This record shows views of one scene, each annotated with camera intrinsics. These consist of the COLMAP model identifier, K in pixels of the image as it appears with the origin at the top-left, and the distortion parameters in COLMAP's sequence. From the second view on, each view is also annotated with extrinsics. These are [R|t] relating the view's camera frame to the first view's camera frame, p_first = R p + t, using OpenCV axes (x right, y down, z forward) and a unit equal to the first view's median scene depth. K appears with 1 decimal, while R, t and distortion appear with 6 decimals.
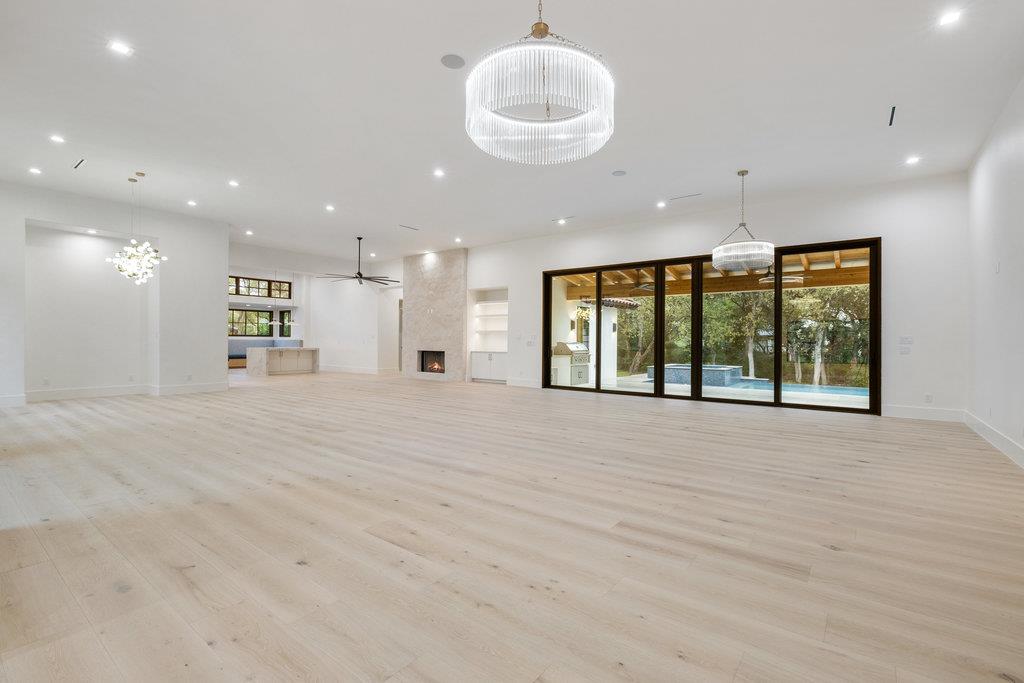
lens RADIAL K [[468.5, 0, 513.6], [0, 468.5, 341.5], [0, 0, 1]] dist [-0.004752, -0.000151]
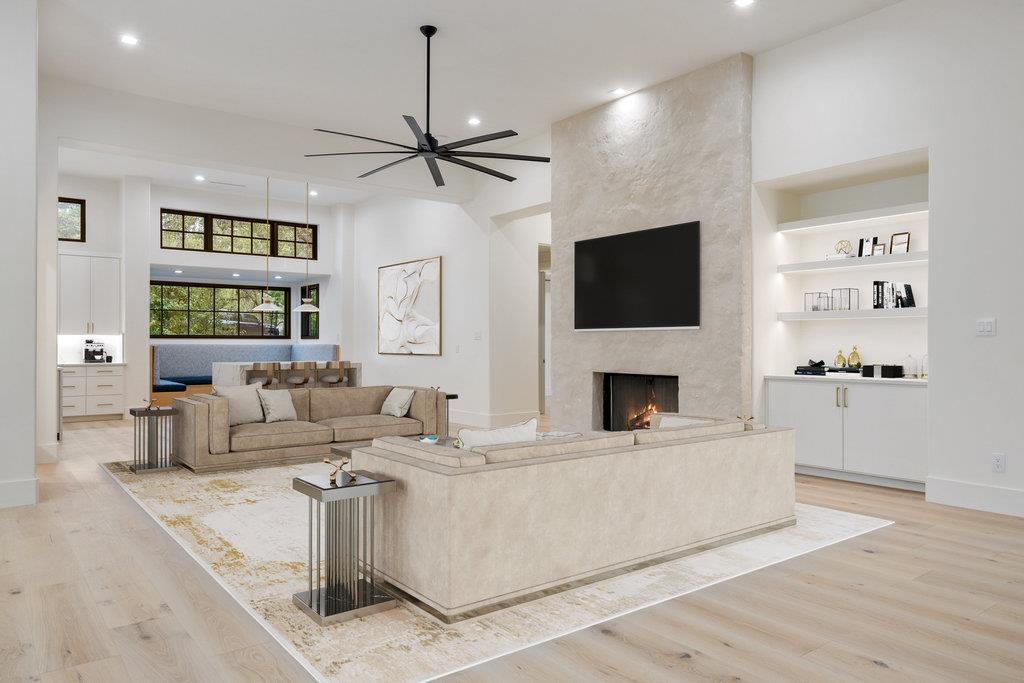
lens RADIAL K [[701.4, 0, 511.6], [0, 701.4, 341.9], [0, 0, 1]] dist [0.000683, 0.000081]
pose [[0.965993, -0.008637, -0.258426, -0.126699], [0.007201, 0.999953, -0.006501, -0.000772], [0.258470, 0.004418, 0.966009, 0.462827]]
